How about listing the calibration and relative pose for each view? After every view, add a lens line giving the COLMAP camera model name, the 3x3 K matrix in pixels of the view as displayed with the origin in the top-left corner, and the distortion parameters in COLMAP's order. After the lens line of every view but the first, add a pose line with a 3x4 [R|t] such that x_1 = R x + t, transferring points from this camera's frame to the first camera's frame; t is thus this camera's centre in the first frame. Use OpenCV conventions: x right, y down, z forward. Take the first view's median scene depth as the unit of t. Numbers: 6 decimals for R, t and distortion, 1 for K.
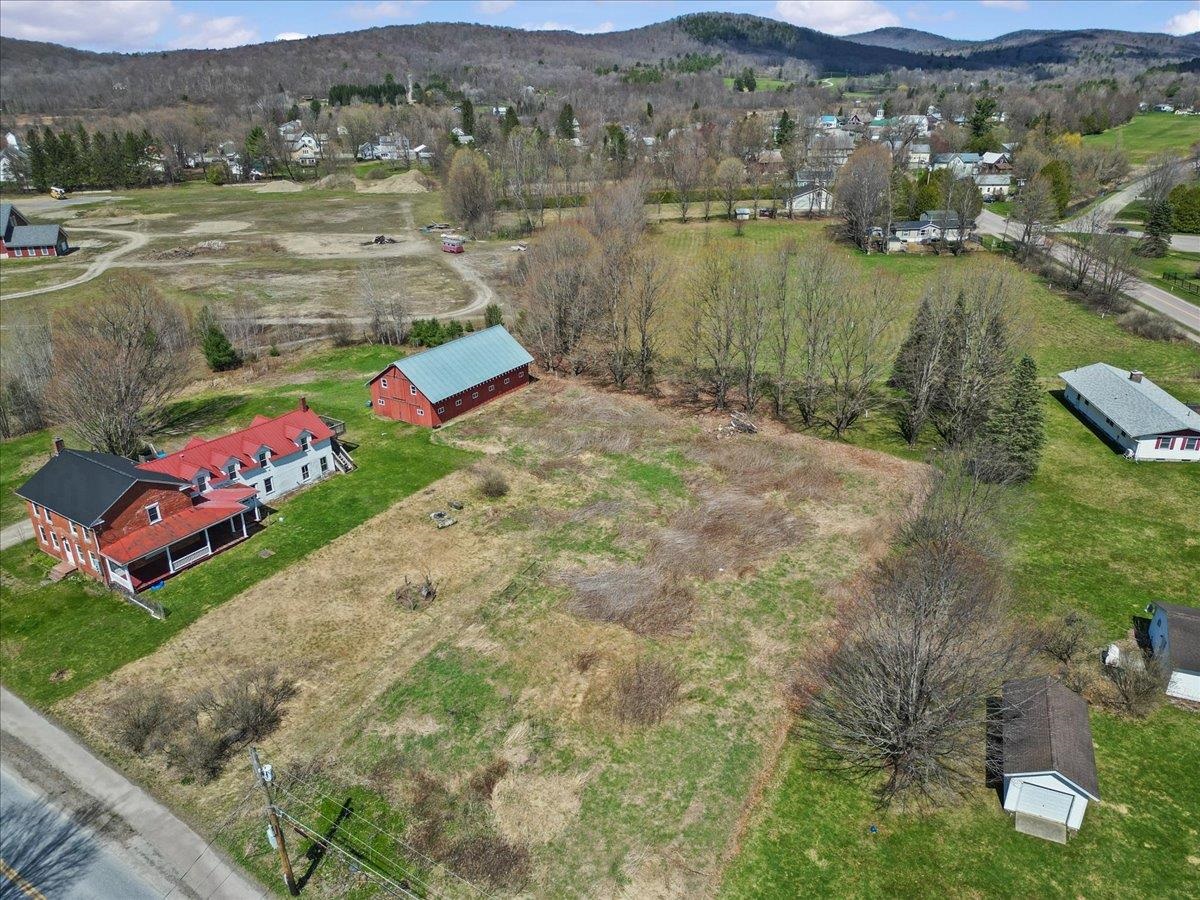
lens RADIAL K [[839.4, 0, 603.9], [0, 839.4, 449.9], [0, 0, 1]] dist [0.075557, -0.068625]
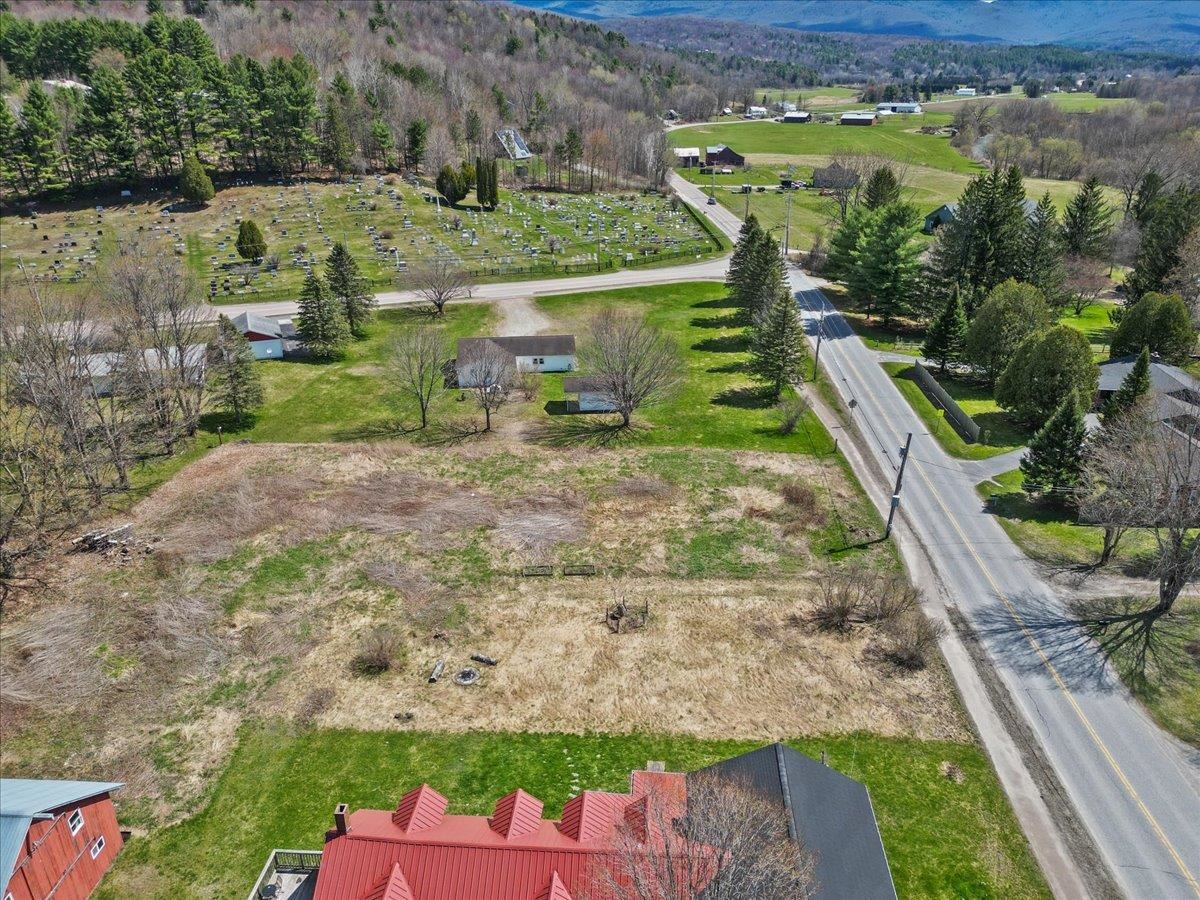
lens RADIAL K [[839.4, 0, 603.9], [0, 839.4, 449.9], [0, 0, 1]] dist [0.075557, -0.068625]
pose [[-0.484191, -0.353328, 0.800449, -0.729933], [0.354898, 0.756894, 0.548780, -0.407660], [-0.799754, 0.549792, -0.241086, 0.920326]]
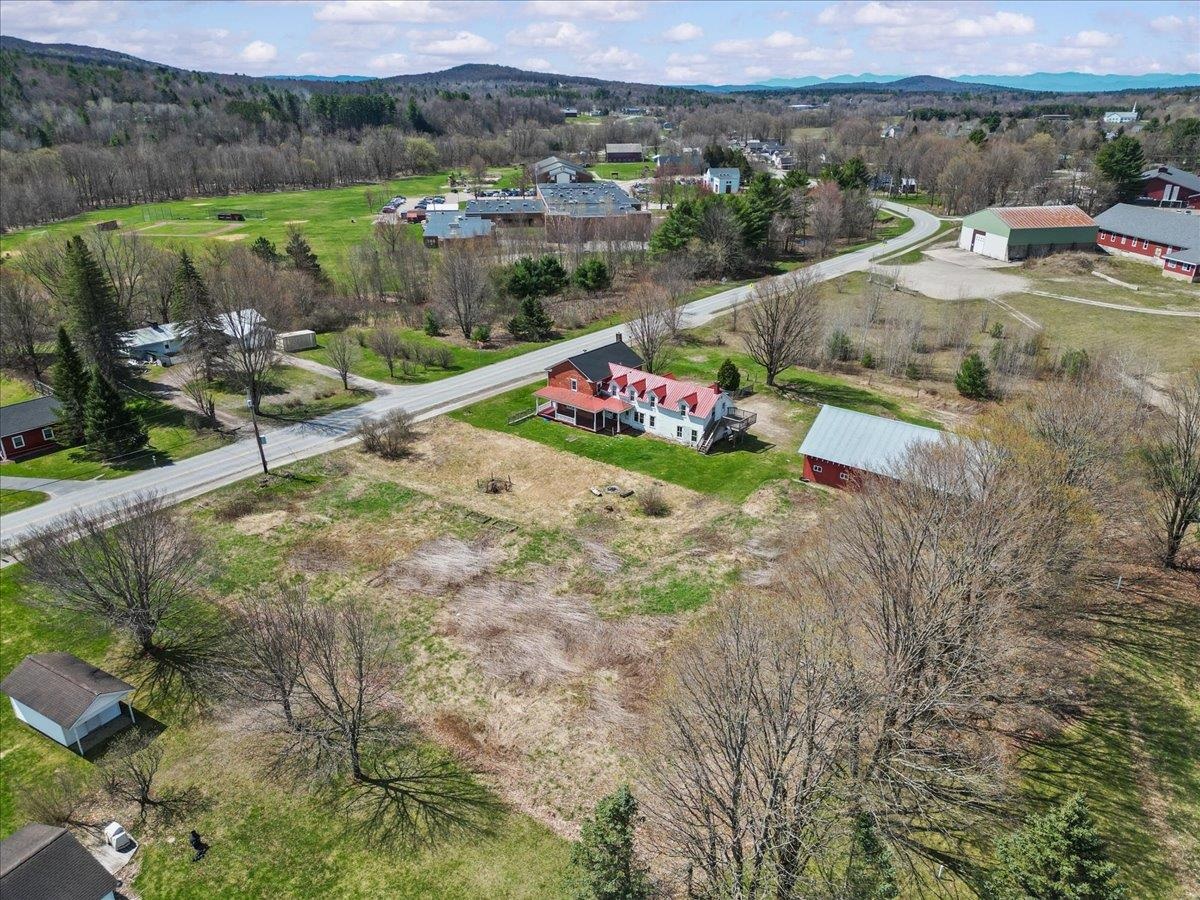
lens RADIAL K [[847.8, 0, 605.2], [0, 847.8, 428.6], [0, 0, 1]] dist [0.093319, -0.091230]
pose [[-0.122700, 0.373071, -0.919653, 0.808765], [-0.399545, 0.829674, 0.389877, -0.422380], [0.908465, 0.415281, 0.047258, 0.850850]]
